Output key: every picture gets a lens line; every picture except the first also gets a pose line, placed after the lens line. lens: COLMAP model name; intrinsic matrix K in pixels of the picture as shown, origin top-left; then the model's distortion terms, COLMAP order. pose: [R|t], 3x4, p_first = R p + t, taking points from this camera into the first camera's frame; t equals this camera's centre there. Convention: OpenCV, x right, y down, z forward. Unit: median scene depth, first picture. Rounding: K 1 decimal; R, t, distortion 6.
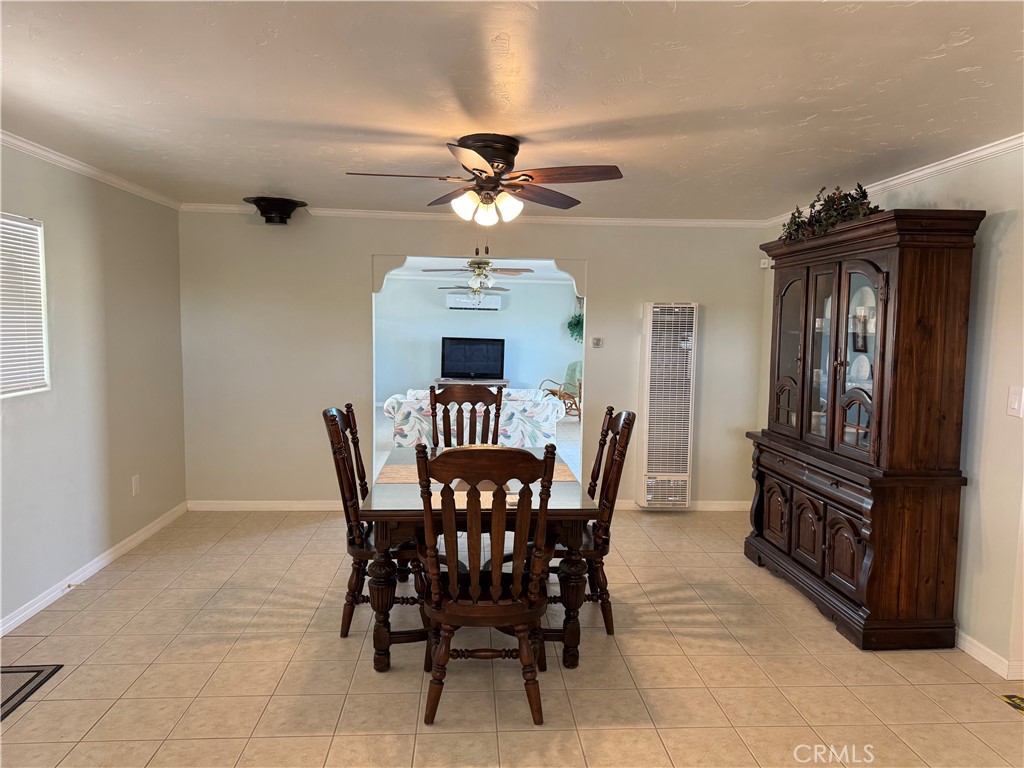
lens RADIAL K [[712.0, 0, 512.0], [0, 712.0, 384.0], [0, 0, 1]] dist [0.061751, -0.000467]
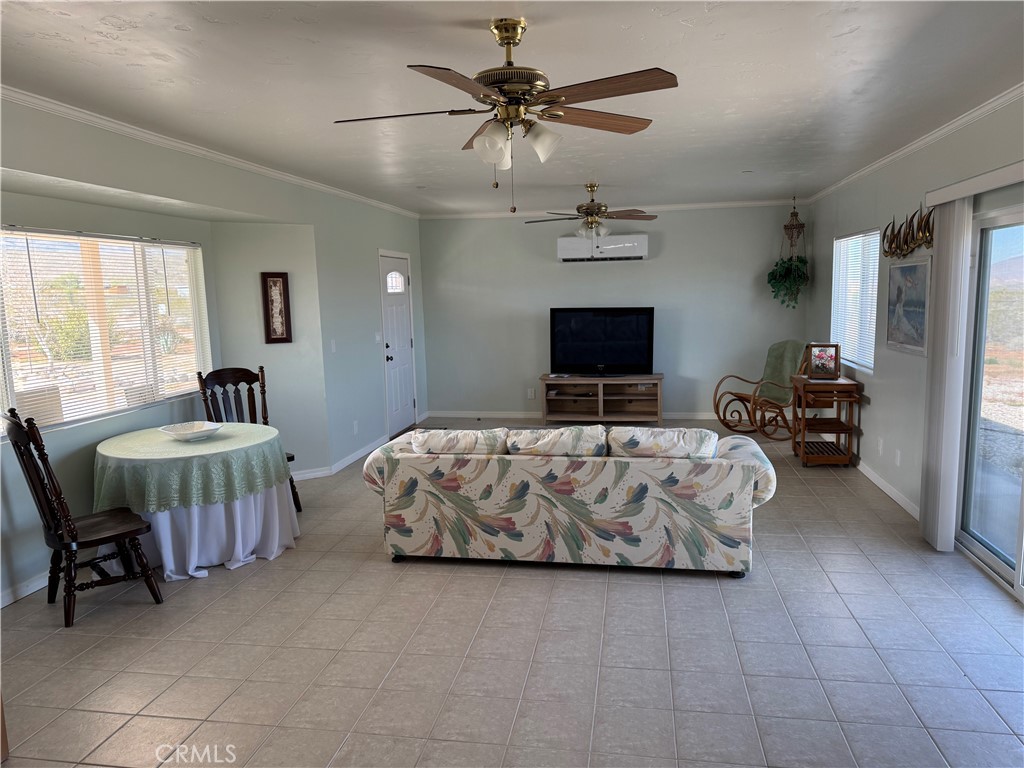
lens RADIAL K [[712.0, 0, 512.0], [0, 712.0, 384.0], [0, 0, 1]] dist [0.061751, -0.000467]
pose [[0.969190, -0.015232, -0.245842, 0.030368], [0.026657, 0.998710, 0.043212, -0.040131], [0.244867, -0.048434, 0.968346, 0.569995]]
